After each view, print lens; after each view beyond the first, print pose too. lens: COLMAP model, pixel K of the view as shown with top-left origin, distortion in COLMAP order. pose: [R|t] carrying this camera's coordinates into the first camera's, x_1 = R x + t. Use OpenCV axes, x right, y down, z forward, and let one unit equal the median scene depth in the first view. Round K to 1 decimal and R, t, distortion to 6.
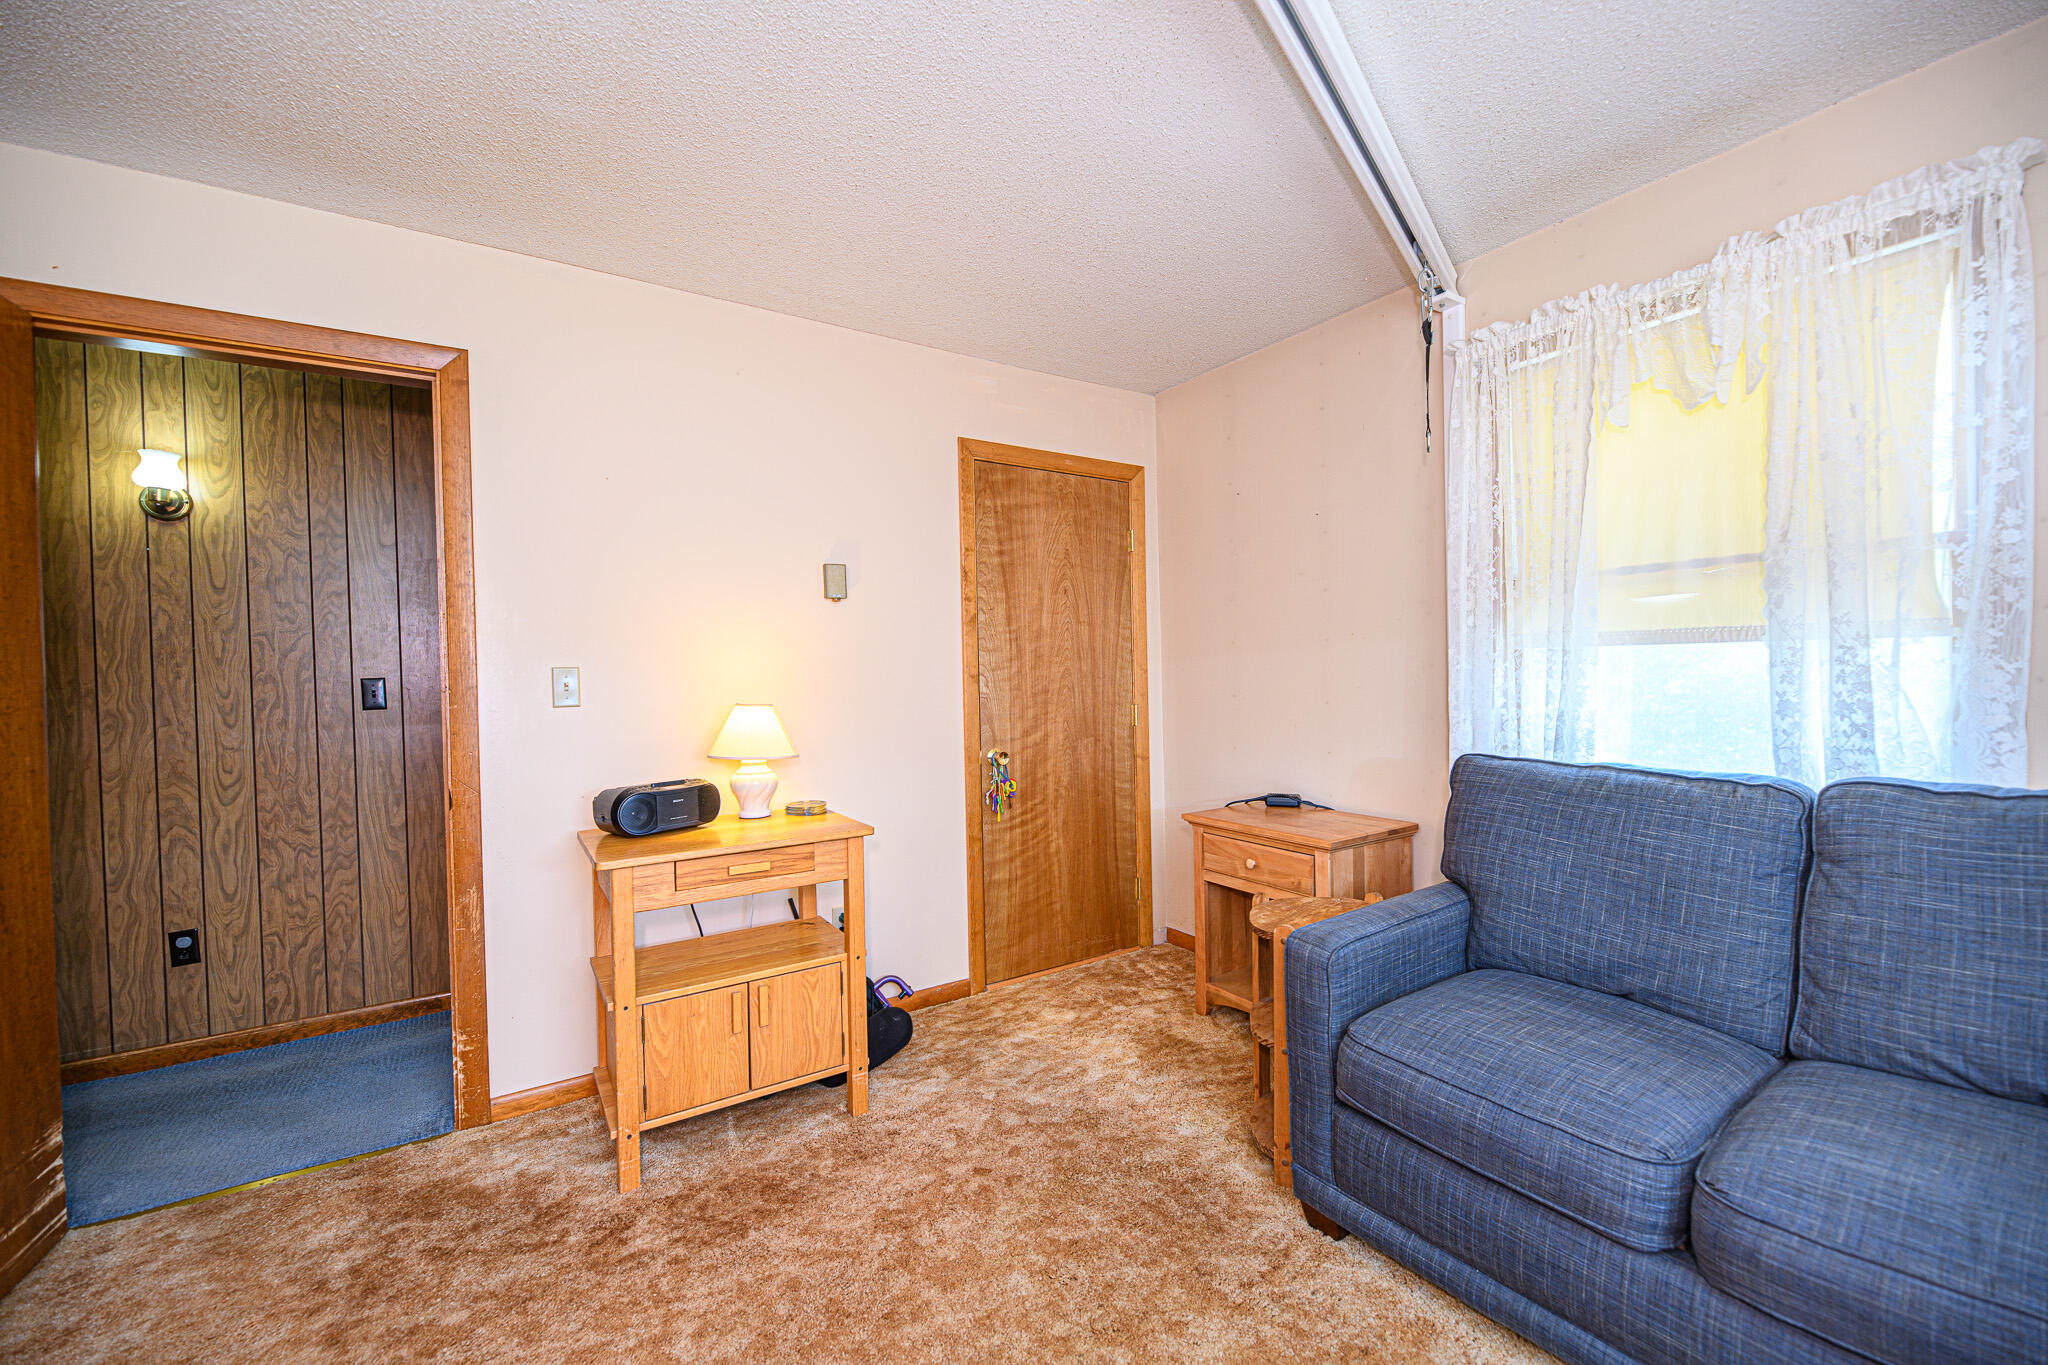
lens RADIAL K [[826.0, 0, 1028.0], [0, 826.0, 687.0], [0, 0, 1]] dist [0.001917, -0.004331]
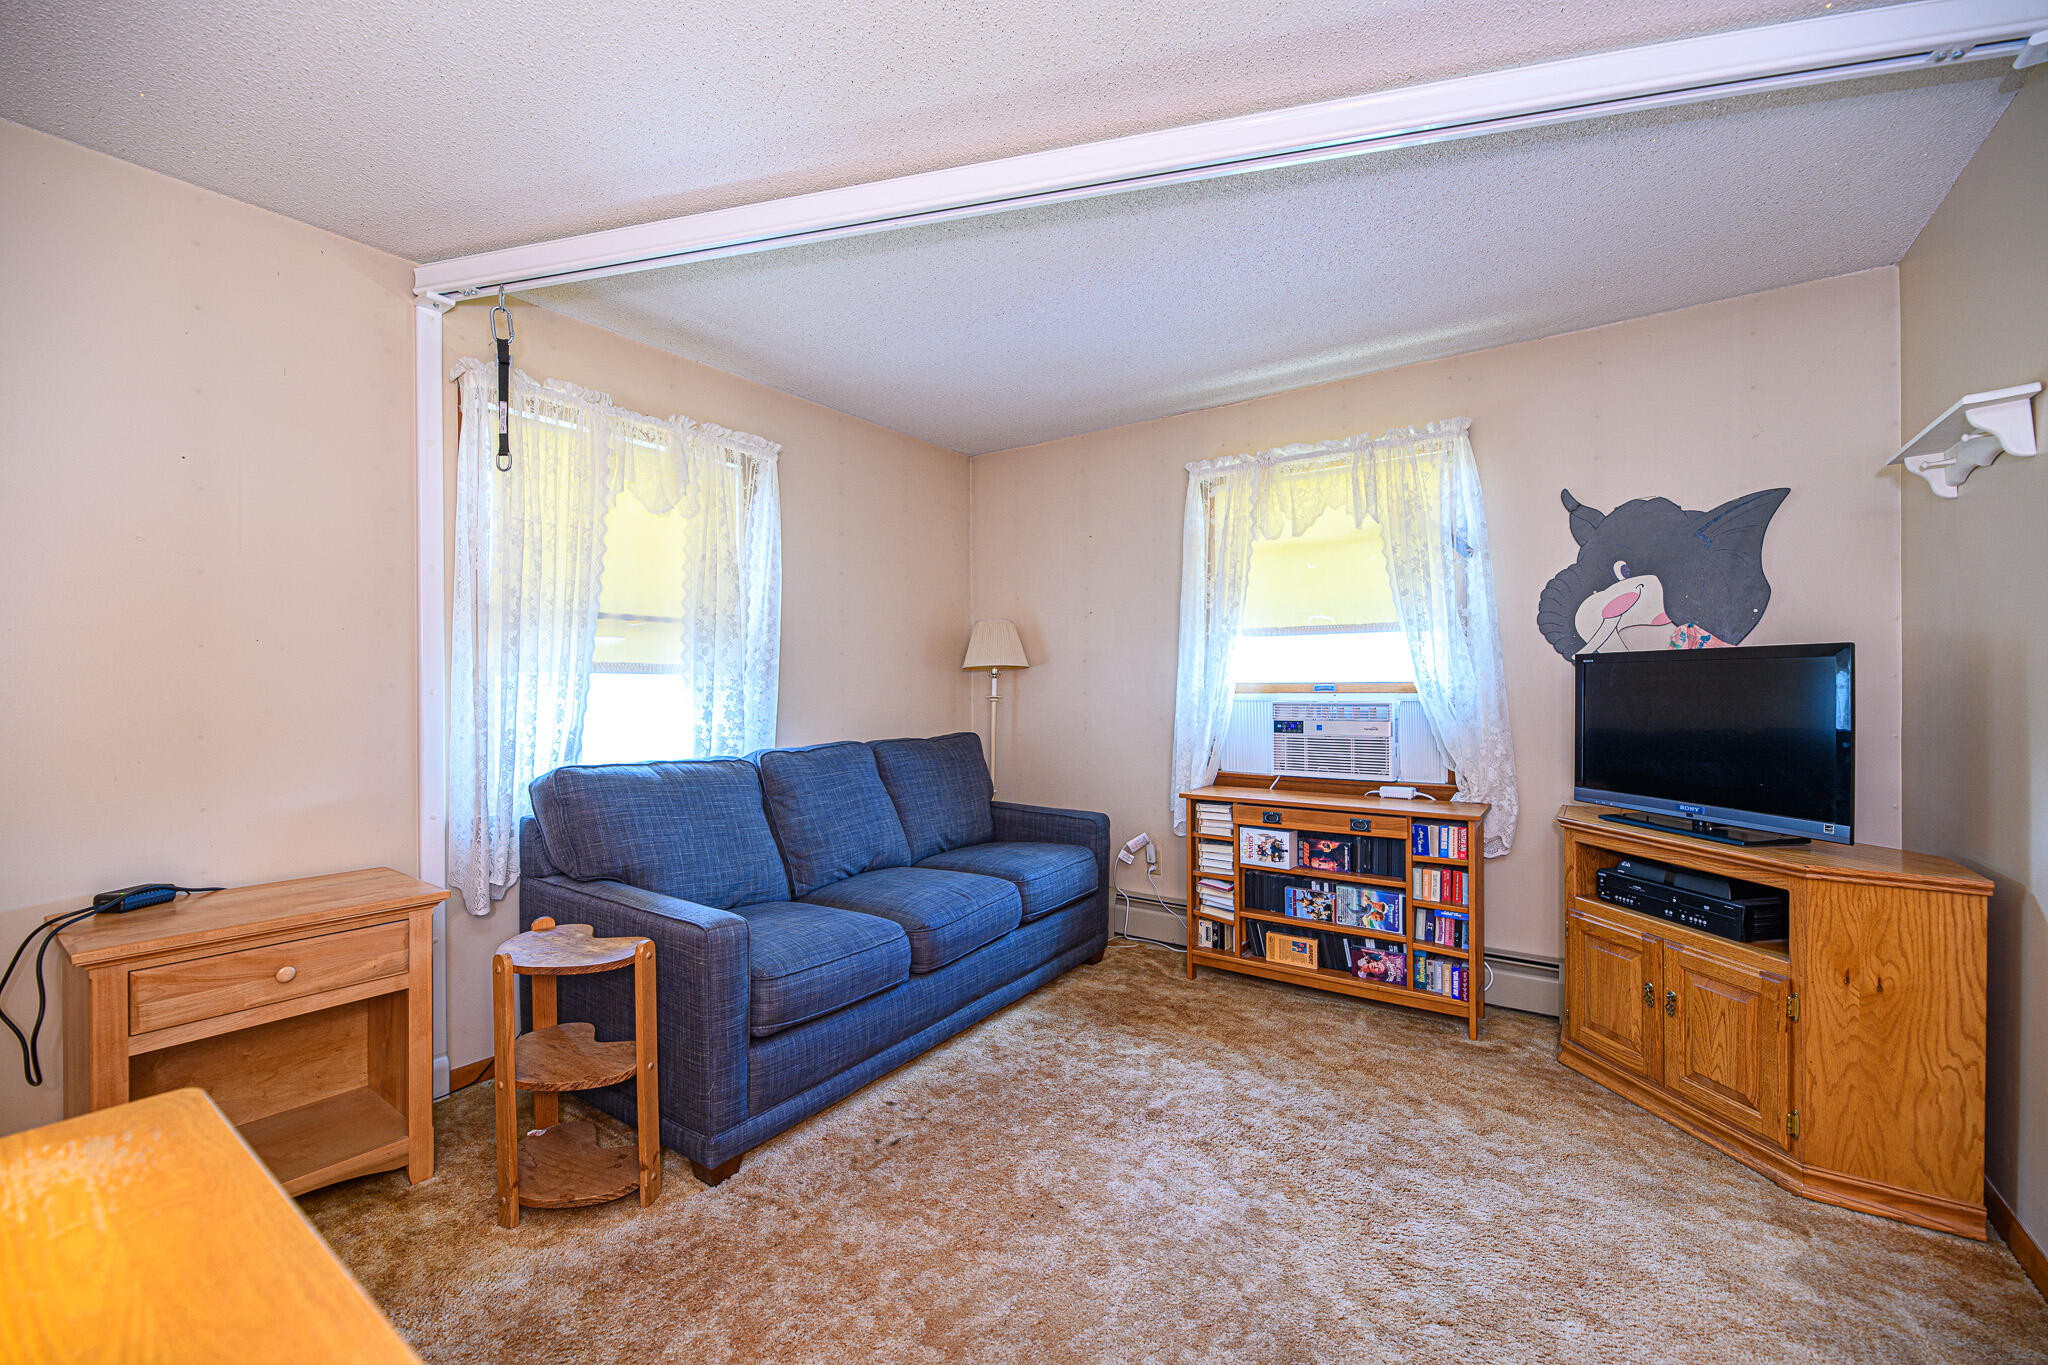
lens RADIAL K [[826.0, 0, 1028.0], [0, 826.0, 687.0], [0, 0, 1]] dist [0.001917, -0.004331]
pose [[-0.364681, 0.019956, 0.930918, -0.914784], [0.022513, 0.999667, -0.012611, 0.003425], [-0.930860, 0.016359, -0.365009, 1.064674]]
